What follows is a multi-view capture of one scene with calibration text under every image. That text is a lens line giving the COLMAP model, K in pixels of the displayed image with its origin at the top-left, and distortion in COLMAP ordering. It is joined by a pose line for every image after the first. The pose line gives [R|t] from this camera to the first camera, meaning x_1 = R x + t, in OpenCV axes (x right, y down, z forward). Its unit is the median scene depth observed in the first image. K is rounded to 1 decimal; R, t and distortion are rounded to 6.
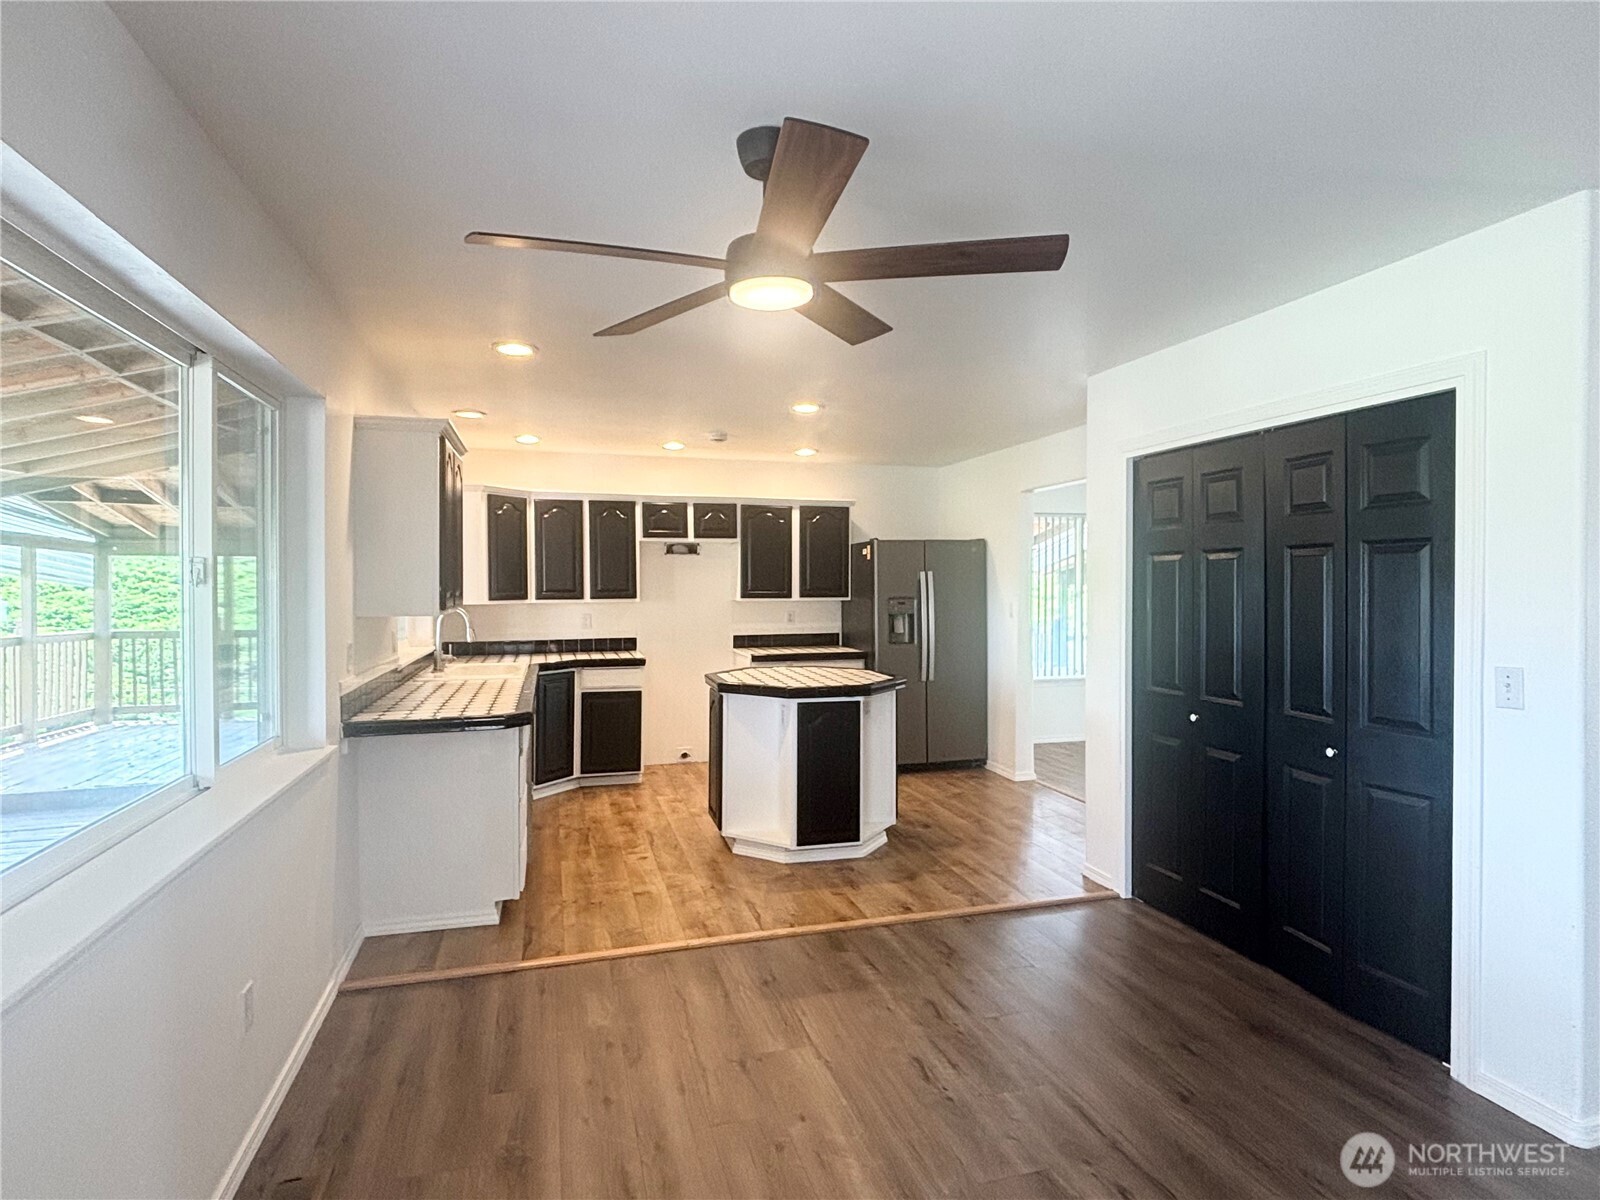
lens RADIAL K [[842.8, 0, 799.2], [0, 842.8, 596.5], [0, 0, 1]] dist [0.033303, -0.000348]
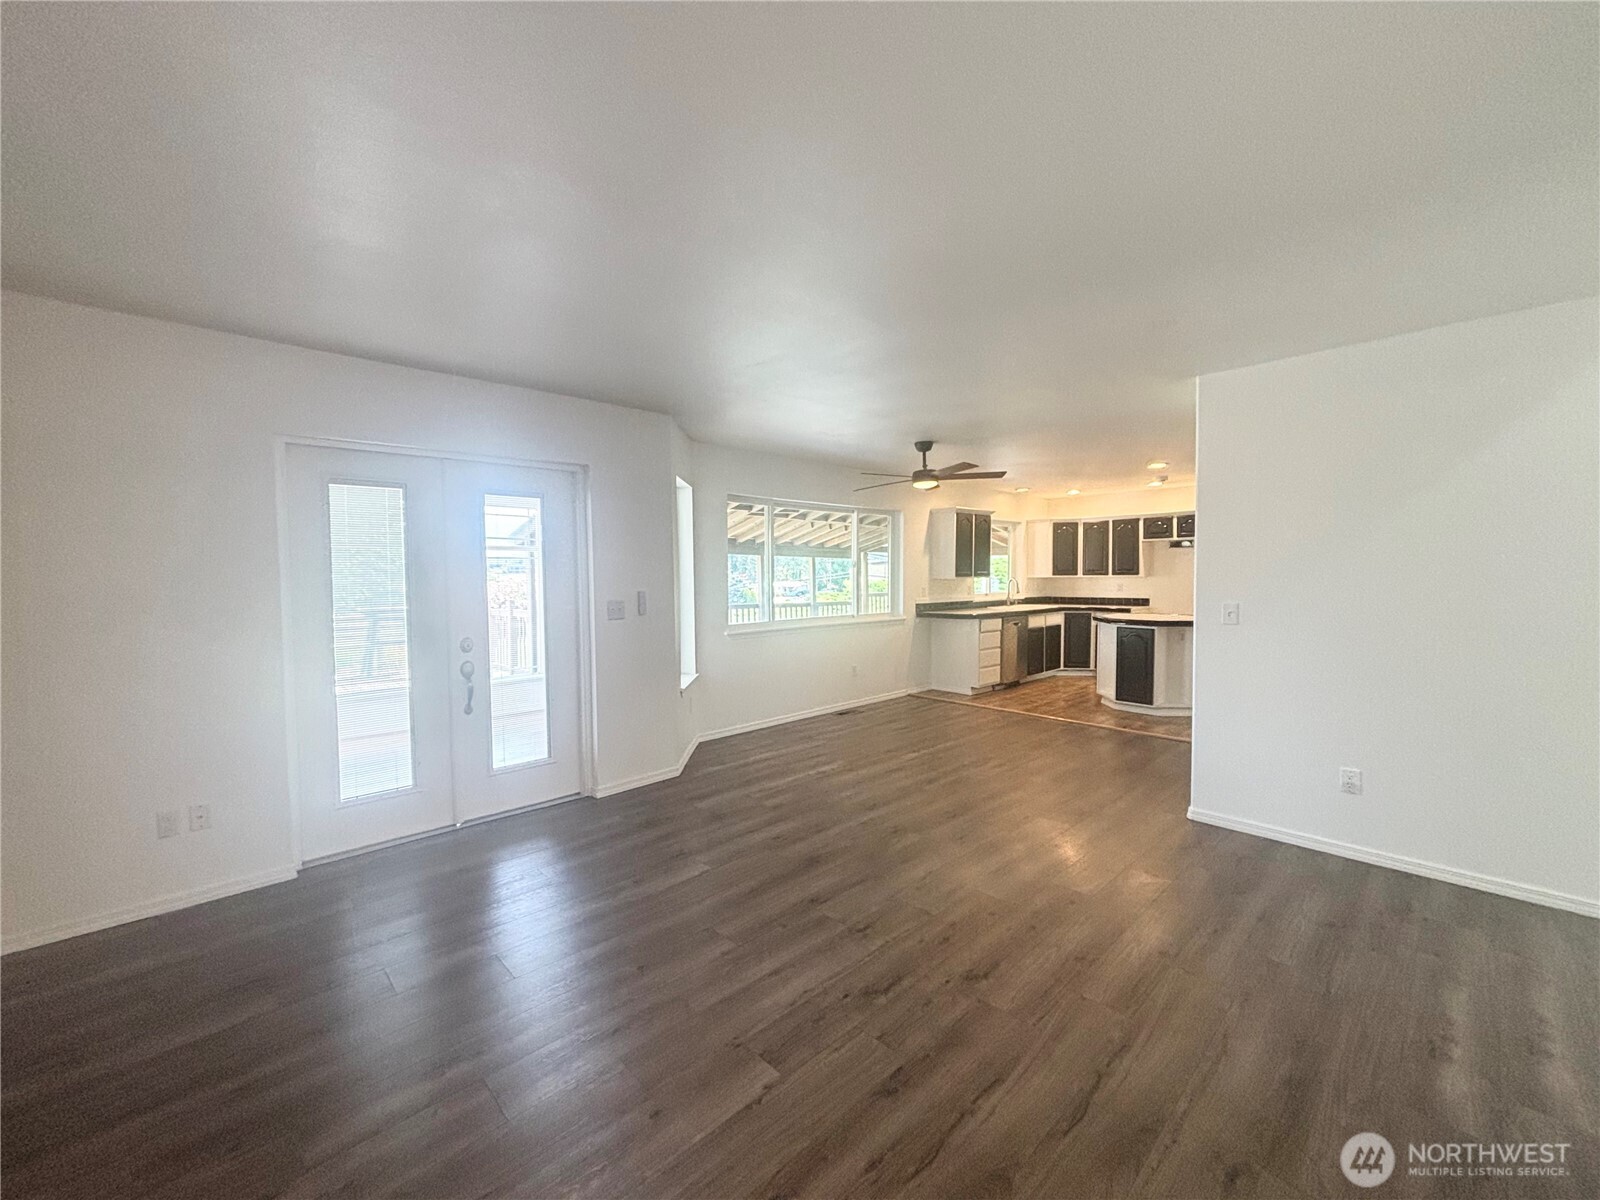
lens RADIAL K [[639.3, 0, 797.8], [0, 639.3, 597.5], [0, 0, 1]] dist [-0.009046, 0.002302]
pose [[0.448953, 0.030659, -0.893029, 0.672612], [-0.005741, 0.999490, 0.031428, 0.012255], [0.893537, -0.008982, 0.448899, -0.214590]]
